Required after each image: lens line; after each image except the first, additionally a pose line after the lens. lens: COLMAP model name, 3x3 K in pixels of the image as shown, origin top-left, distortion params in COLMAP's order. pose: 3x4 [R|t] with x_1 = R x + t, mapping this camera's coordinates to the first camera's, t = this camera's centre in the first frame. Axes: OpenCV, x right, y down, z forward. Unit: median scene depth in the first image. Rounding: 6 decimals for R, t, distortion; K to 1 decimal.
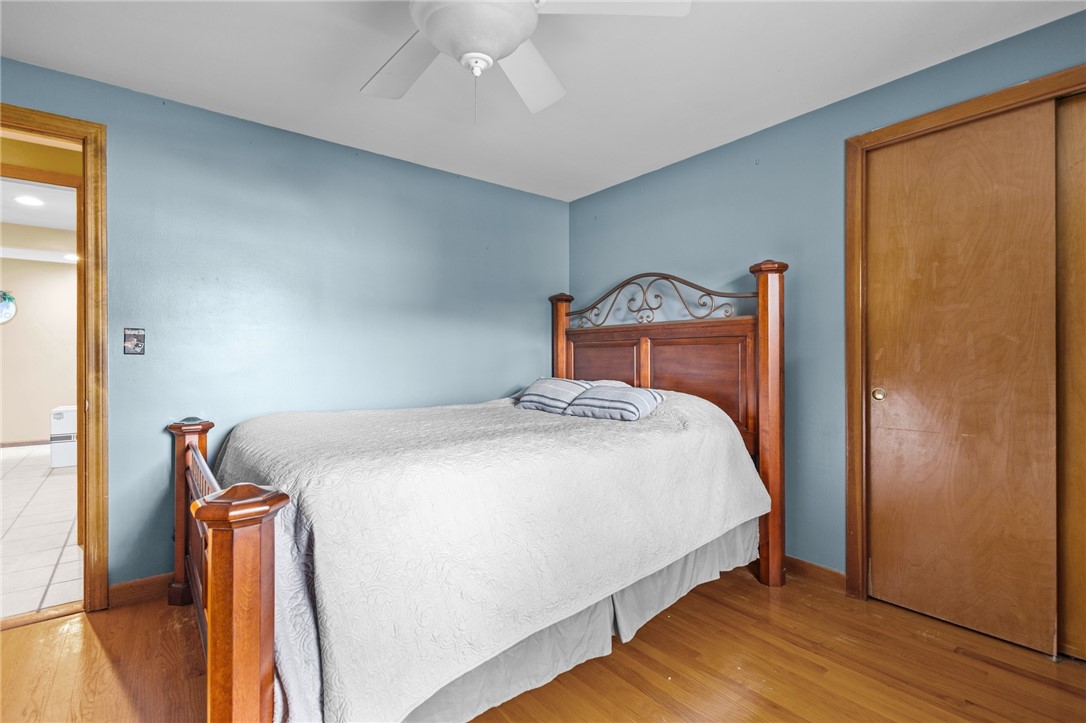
lens RADIAL K [[513.3, 0, 547.2], [0, 513.3, 359.5], [0, 0, 1]] dist [0.006349, -0.000034]
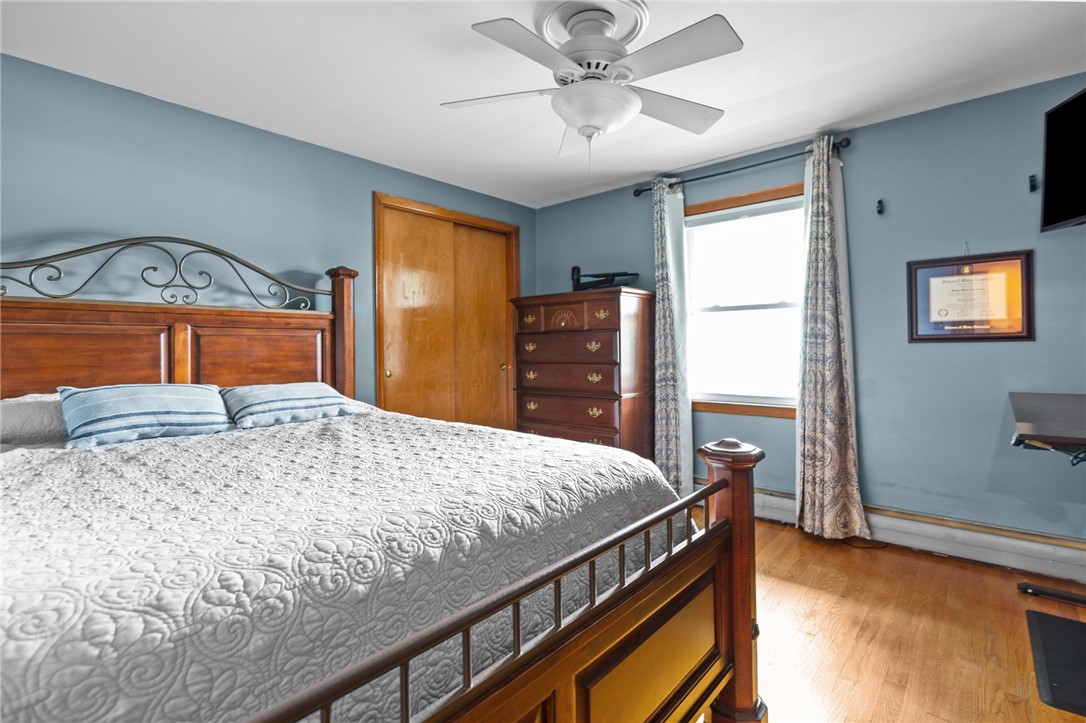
lens RADIAL K [[513.3, 0, 547.2], [0, 513.3, 359.5], [0, 0, 1]] dist [0.006349, -0.000034]
pose [[-0.193734, -0.025866, 0.980713, -0.697375], [0.005004, 0.999613, 0.027353, -0.008408], [-0.981041, 0.010207, -0.193530, 0.650159]]
